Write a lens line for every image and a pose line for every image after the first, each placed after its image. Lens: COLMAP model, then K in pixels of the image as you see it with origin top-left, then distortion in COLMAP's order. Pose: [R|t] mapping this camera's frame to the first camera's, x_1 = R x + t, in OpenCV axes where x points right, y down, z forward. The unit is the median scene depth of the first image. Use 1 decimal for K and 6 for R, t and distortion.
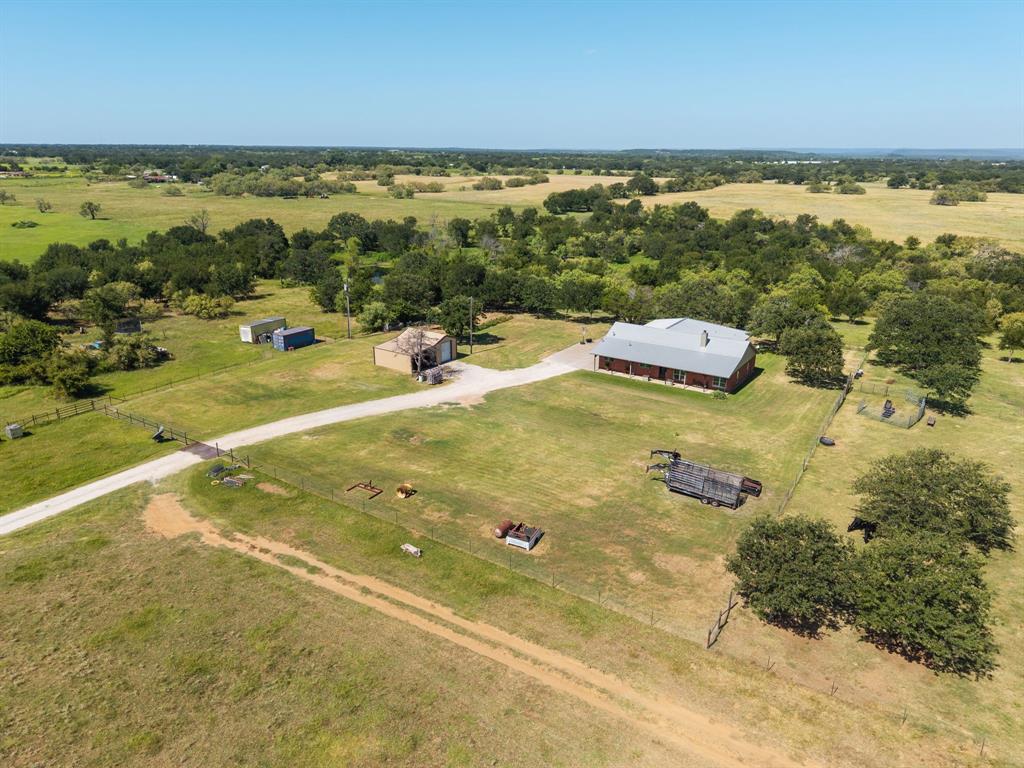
lens RADIAL K [[678.6, 0, 512.0], [0, 678.6, 384.0], [0, 0, 1]] dist [0.015663, -0.001257]
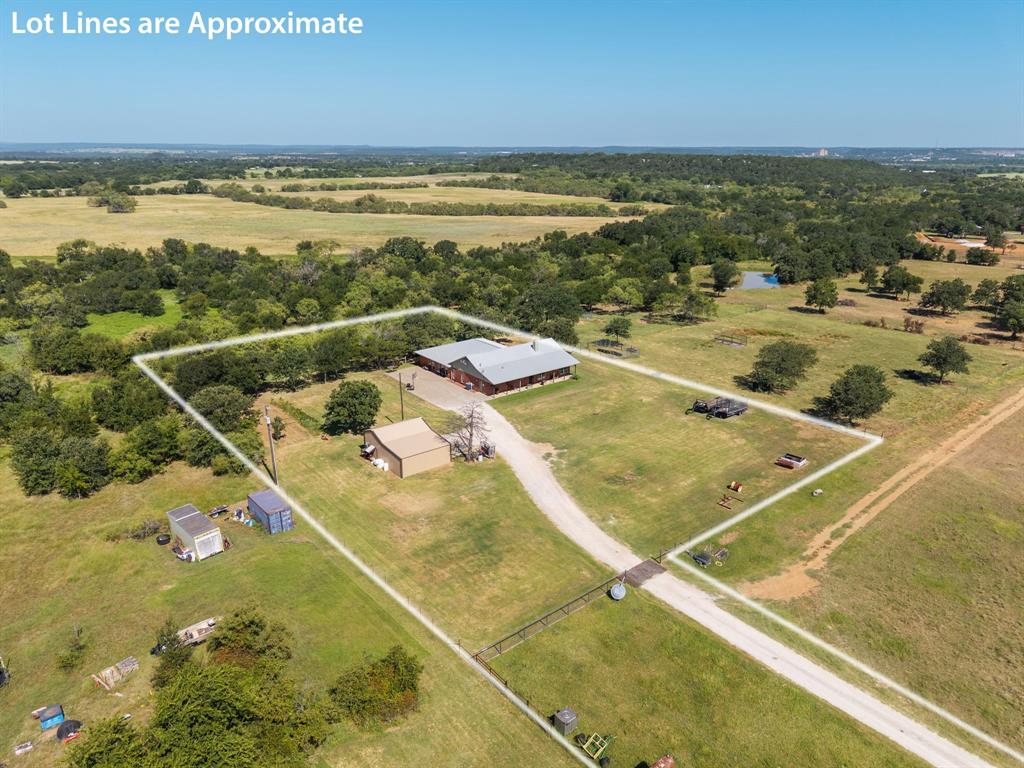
lens RADIAL K [[678.6, 0, 512.0], [0, 678.6, 384.0], [0, 0, 1]] dist [0.015663, -0.001257]
pose [[0.310720, -0.314197, 0.897069, -0.998643], [0.307040, 0.926367, 0.218108, -0.316992], [-0.899544, 0.207666, 0.384312, 0.588577]]
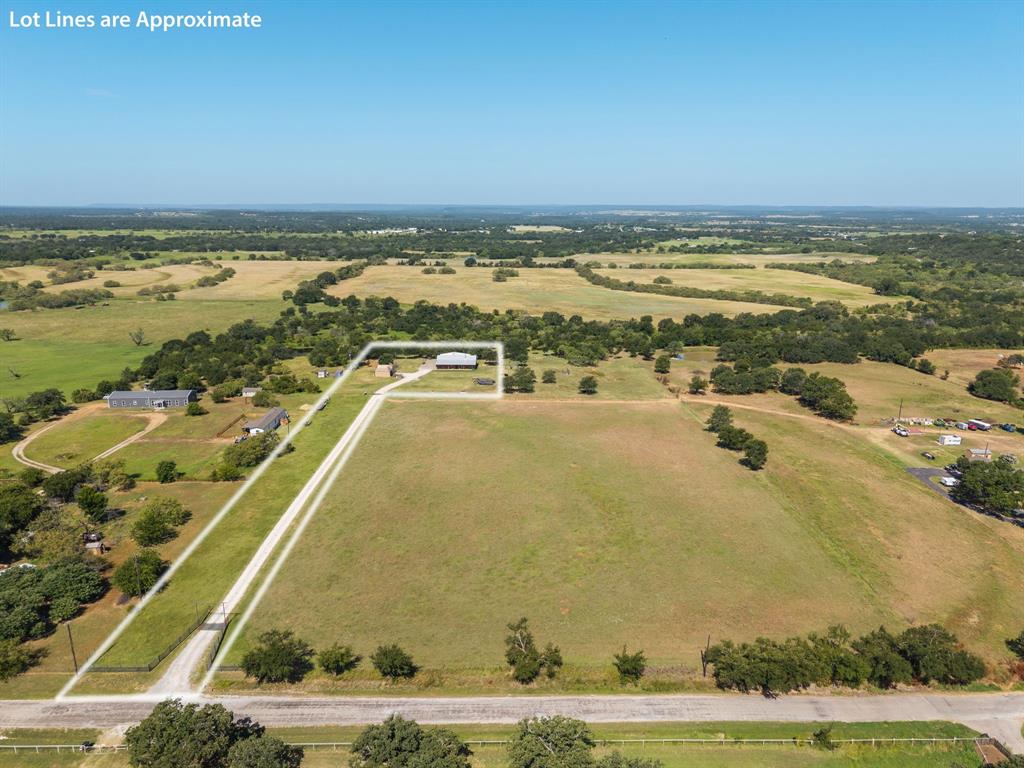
lens RADIAL K [[678.6, 0, 512.0], [0, 678.6, 384.0], [0, 0, 1]] dist [0.015663, -0.001257]
pose [[0.834209, -0.141238, 0.533055, -1.582093], [0.180307, 0.983373, -0.021619, 0.220514], [-0.521138, 0.114149, 0.845805, -2.366247]]
